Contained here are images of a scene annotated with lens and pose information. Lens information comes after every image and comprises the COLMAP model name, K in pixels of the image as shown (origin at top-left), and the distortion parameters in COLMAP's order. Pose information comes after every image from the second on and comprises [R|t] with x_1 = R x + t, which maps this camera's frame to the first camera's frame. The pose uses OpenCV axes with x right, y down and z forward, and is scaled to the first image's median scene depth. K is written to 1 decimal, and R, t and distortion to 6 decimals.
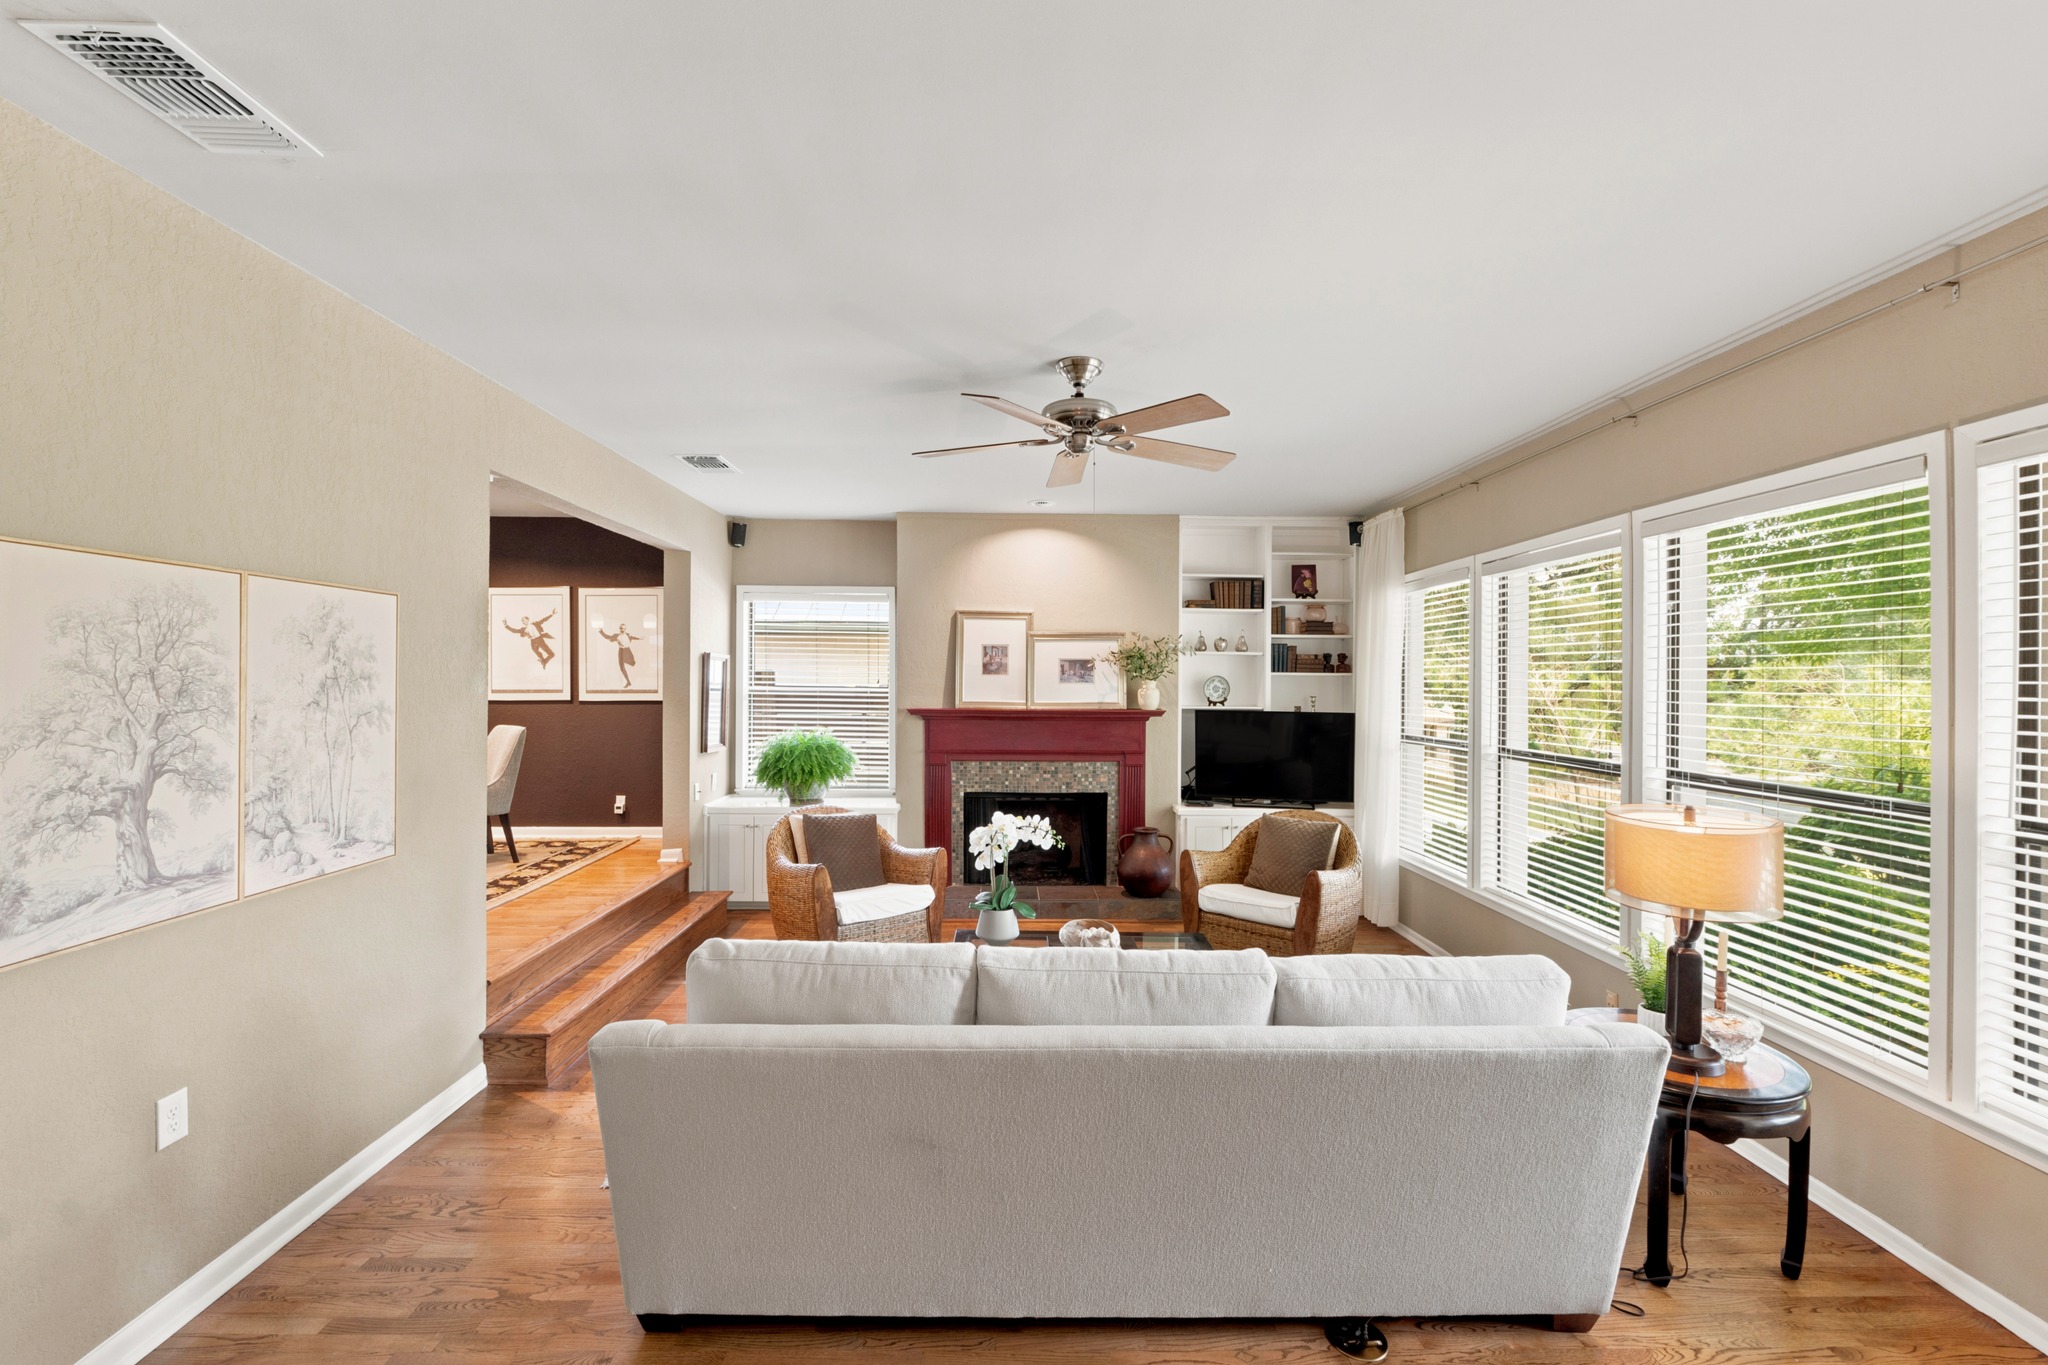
lens RADIAL K [[874.1, 0, 1013.2], [0, 874.1, 680.0], [0, 0, 1]] dist [-0.005482, -0.000761]
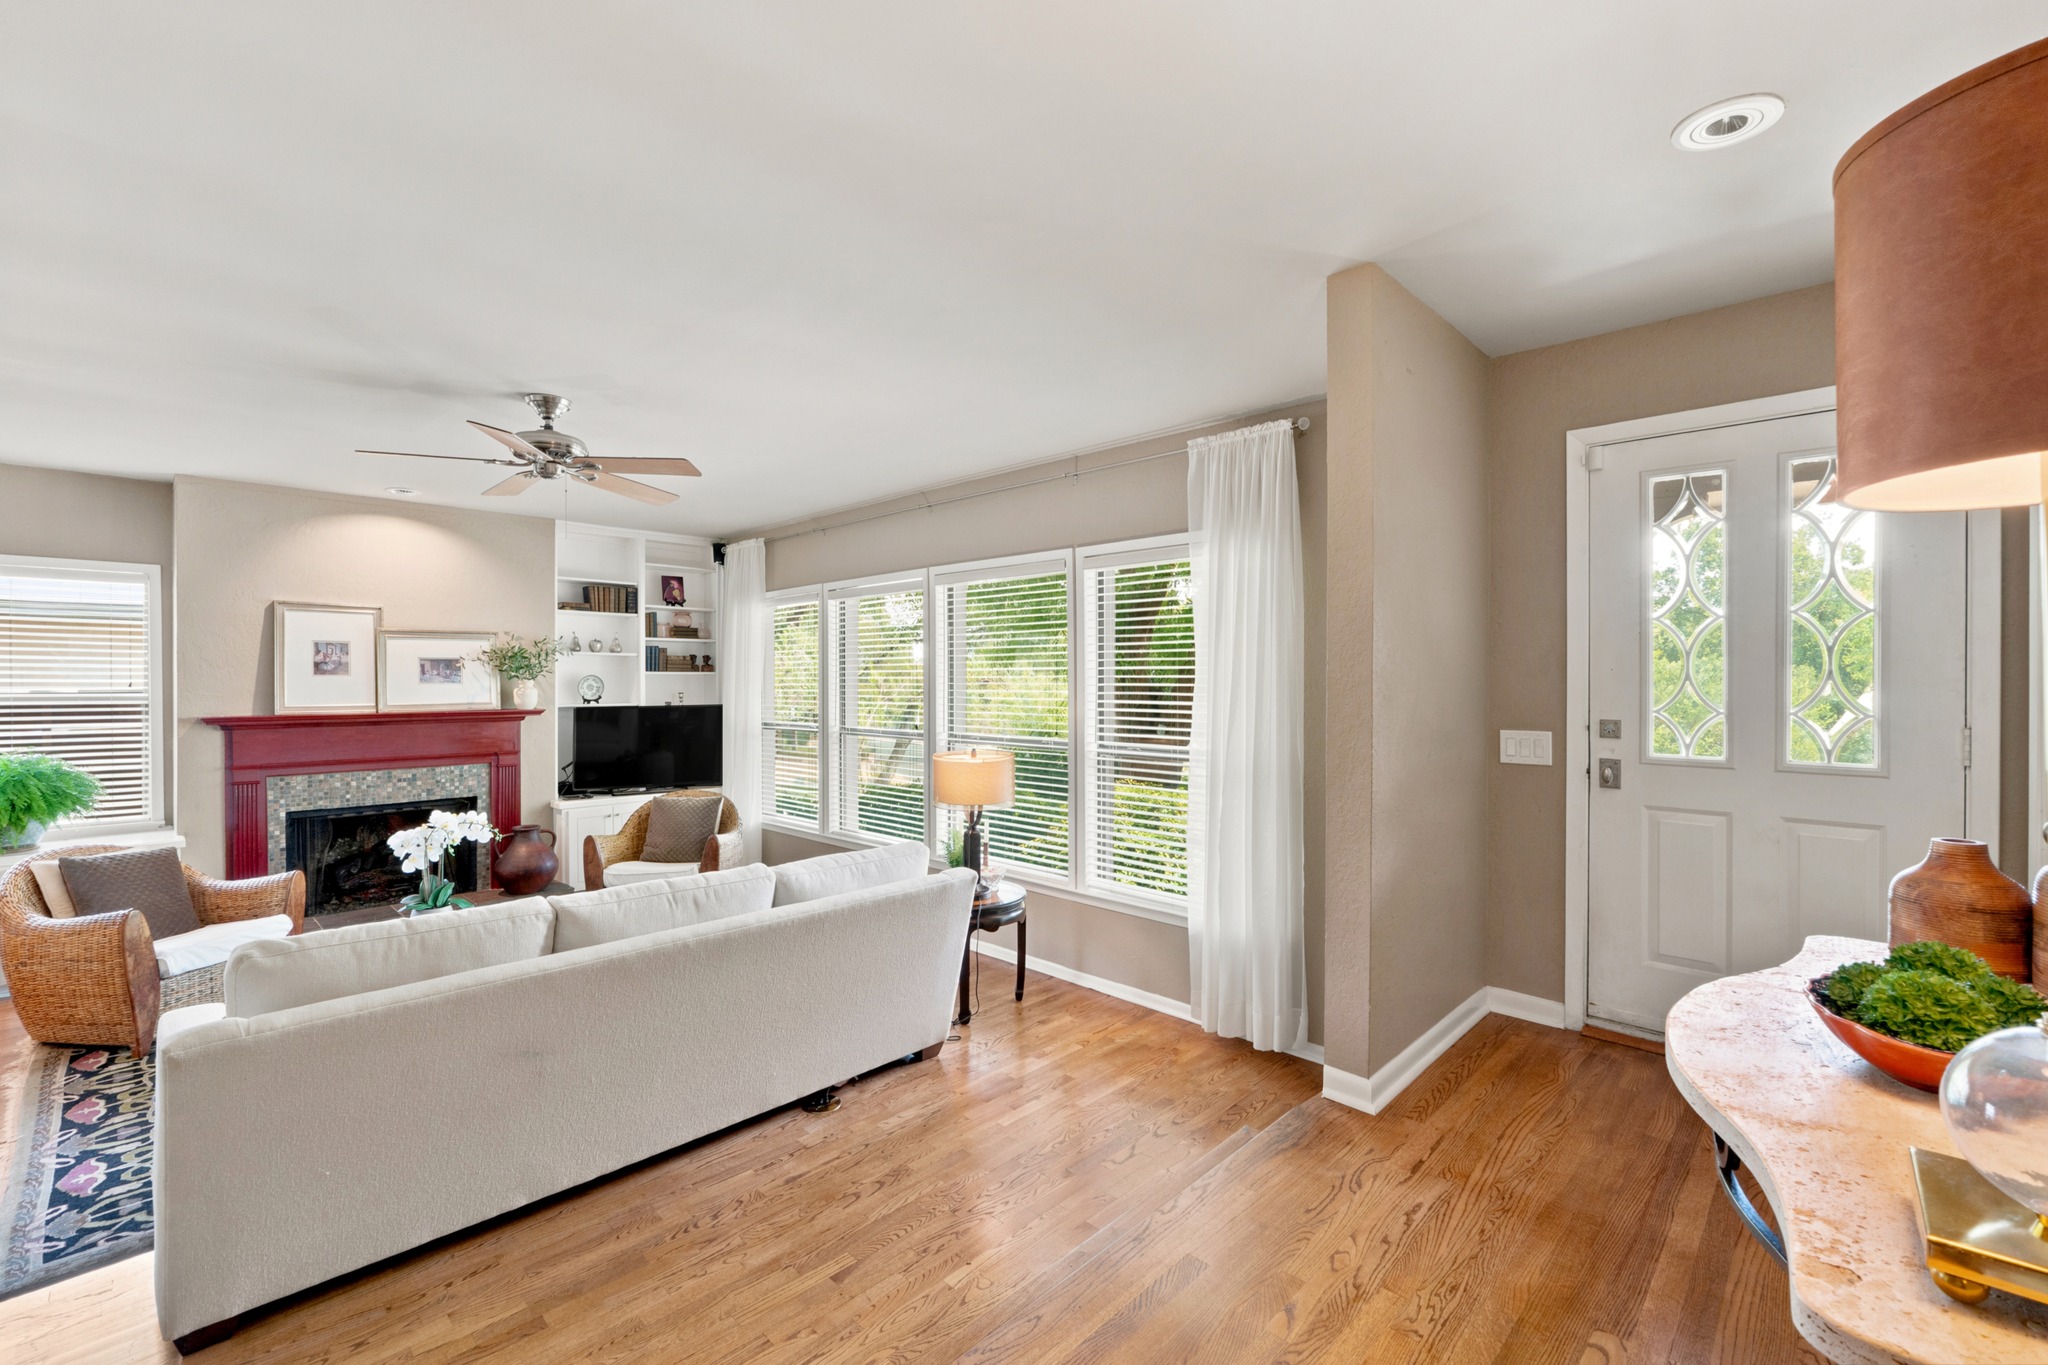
lens RADIAL K [[802.3, 0, 1024.2], [0, 802.3, 683.8], [0, 0, 1]] dist [-0.001609, -0.000094]
pose [[0.712425, -0.012369, 0.701639, -0.171252], [0.007269, 0.999921, 0.010247, -0.000850], [-0.701711, -0.002200, 0.712459, -0.133616]]
